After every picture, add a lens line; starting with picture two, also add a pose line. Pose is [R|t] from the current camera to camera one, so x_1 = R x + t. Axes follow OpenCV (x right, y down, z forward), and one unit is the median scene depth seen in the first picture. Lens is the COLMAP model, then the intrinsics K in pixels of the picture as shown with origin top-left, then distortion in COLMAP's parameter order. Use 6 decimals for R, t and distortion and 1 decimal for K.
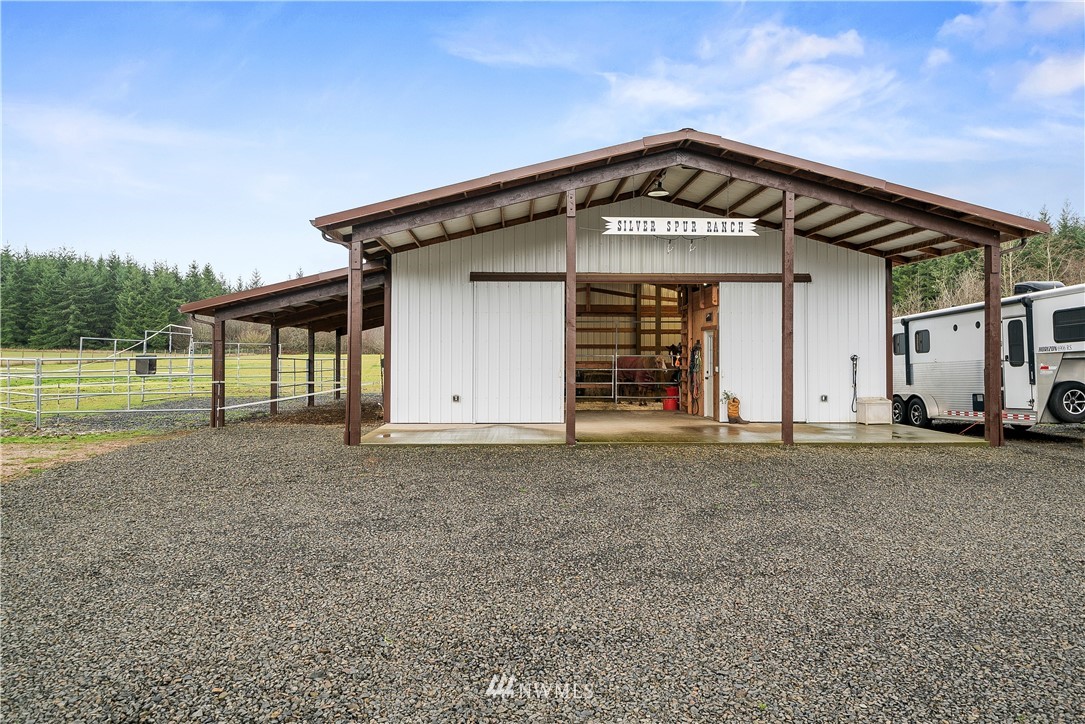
lens RADIAL K [[750.4, 0, 544.3], [0, 750.4, 331.8], [0, 0, 1]] dist [-0.001578, -0.002162]
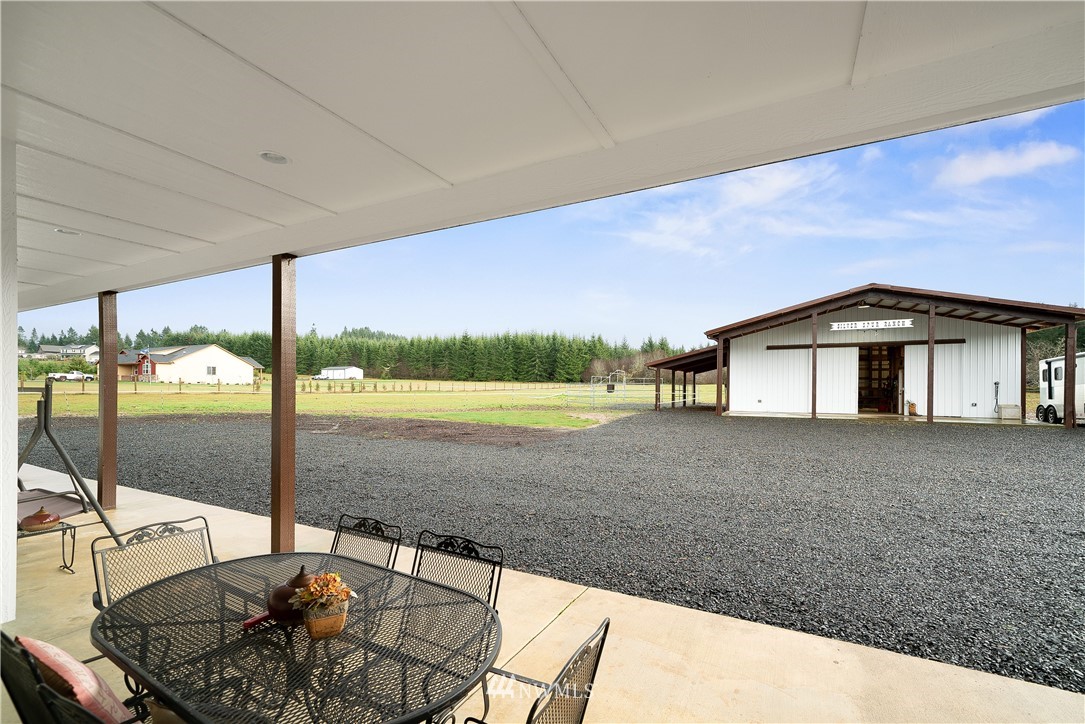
lens RADIAL K [[470.8, 0, 541.3], [0, 470.8, 386.9], [0, 0, 1]] dist [0.001289, 0.000488]
pose [[0.862012, 0.002646, -0.506880, 0.040157], [0.014450, 0.999452, 0.029792, -0.007823], [0.506681, -0.033006, 0.861502, -0.643681]]
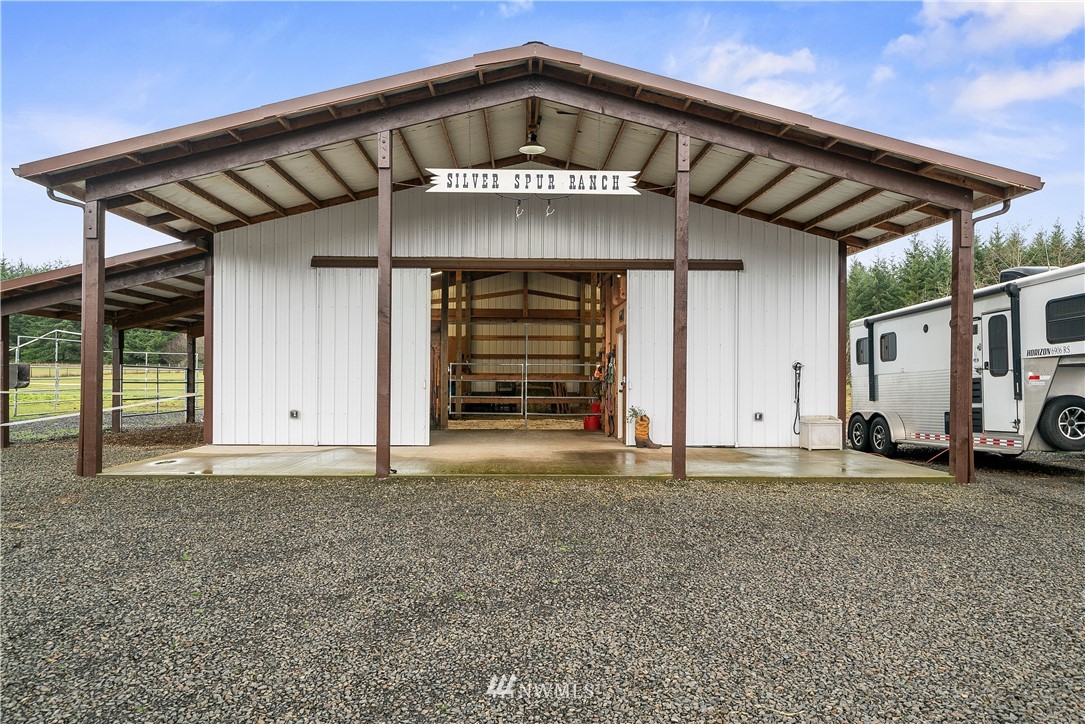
lens RADIAL K [[749.0, 0, 542.5], [0, 749.0, 362.0], [0, 0, 1]] dist [-0.001179, 0.002235]
pose [[0.999889, 0.004416, -0.014222, 0.174365], [-0.004169, 0.999841, 0.017342, 0.020180], [0.014296, -0.017280, 0.999748, 0.228441]]
